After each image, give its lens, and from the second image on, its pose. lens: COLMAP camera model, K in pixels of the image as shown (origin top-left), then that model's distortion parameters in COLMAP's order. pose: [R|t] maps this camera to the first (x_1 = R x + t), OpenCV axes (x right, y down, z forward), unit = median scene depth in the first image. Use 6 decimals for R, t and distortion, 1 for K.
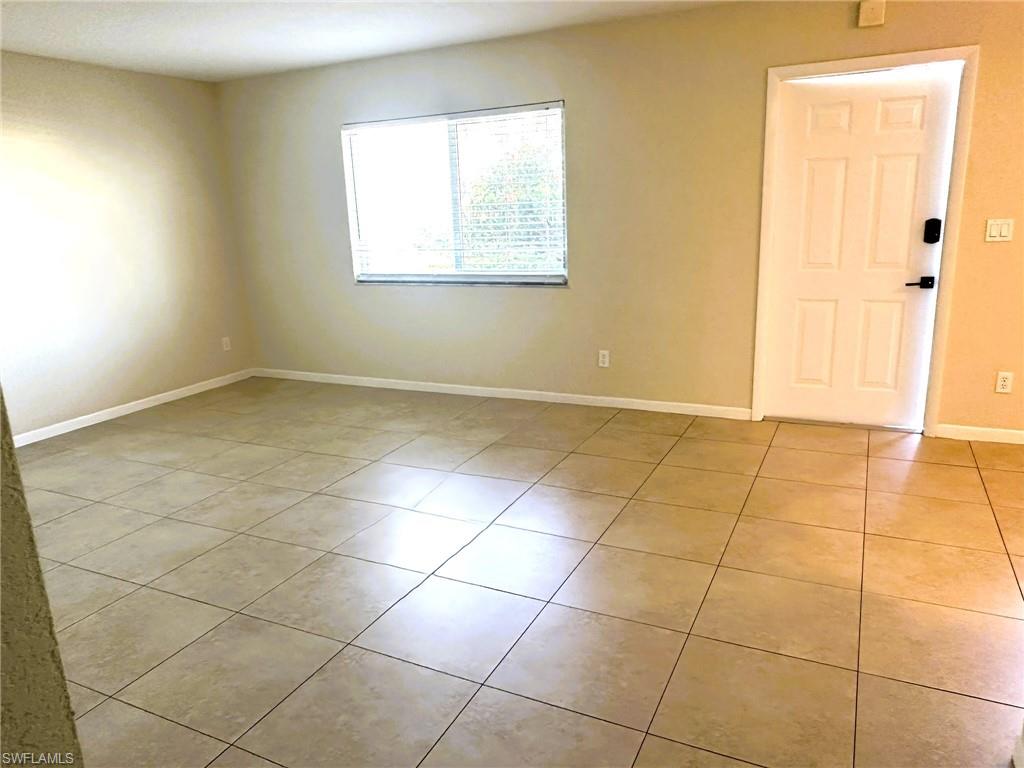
lens RADIAL K [[719.6, 0, 512.0], [0, 719.6, 384.0], [0, 0, 1]] dist [0.004698, 0.001946]
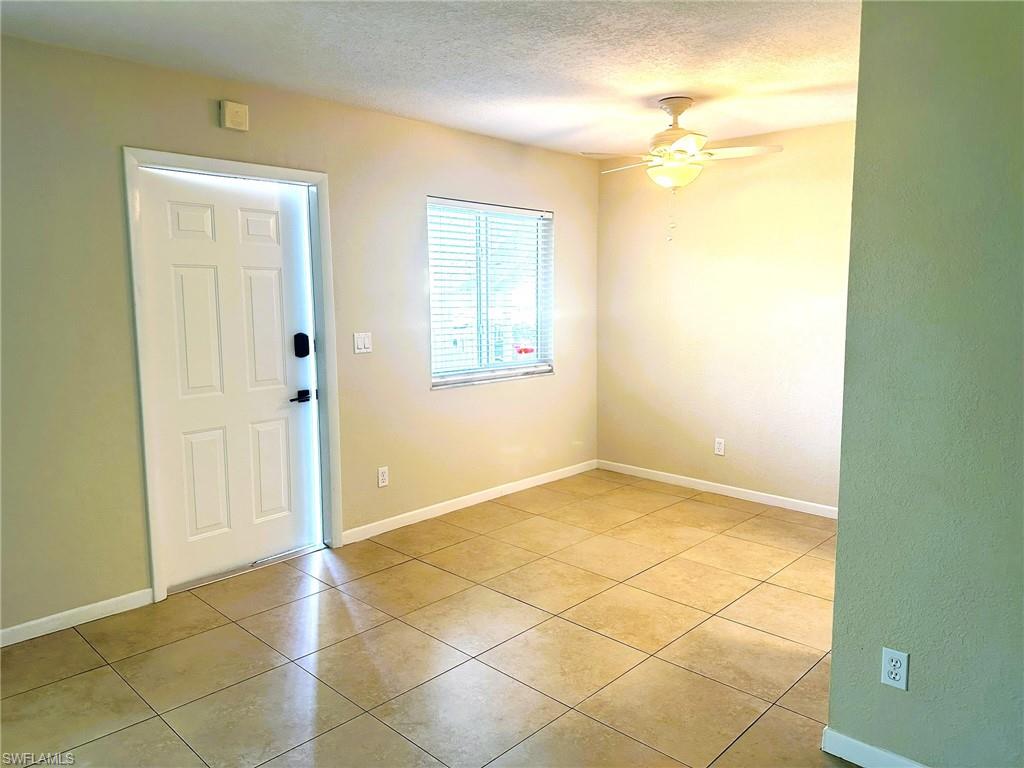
lens RADIAL K [[719.6, 0, 512.0], [0, 719.6, 384.0], [0, 0, 1]] dist [0.004698, 0.001946]
pose [[0.297371, -0.091244, 0.950392, -0.276126], [0.224156, 0.974272, 0.023400, -0.116772], [-0.928076, 0.206078, 0.310173, 0.428857]]
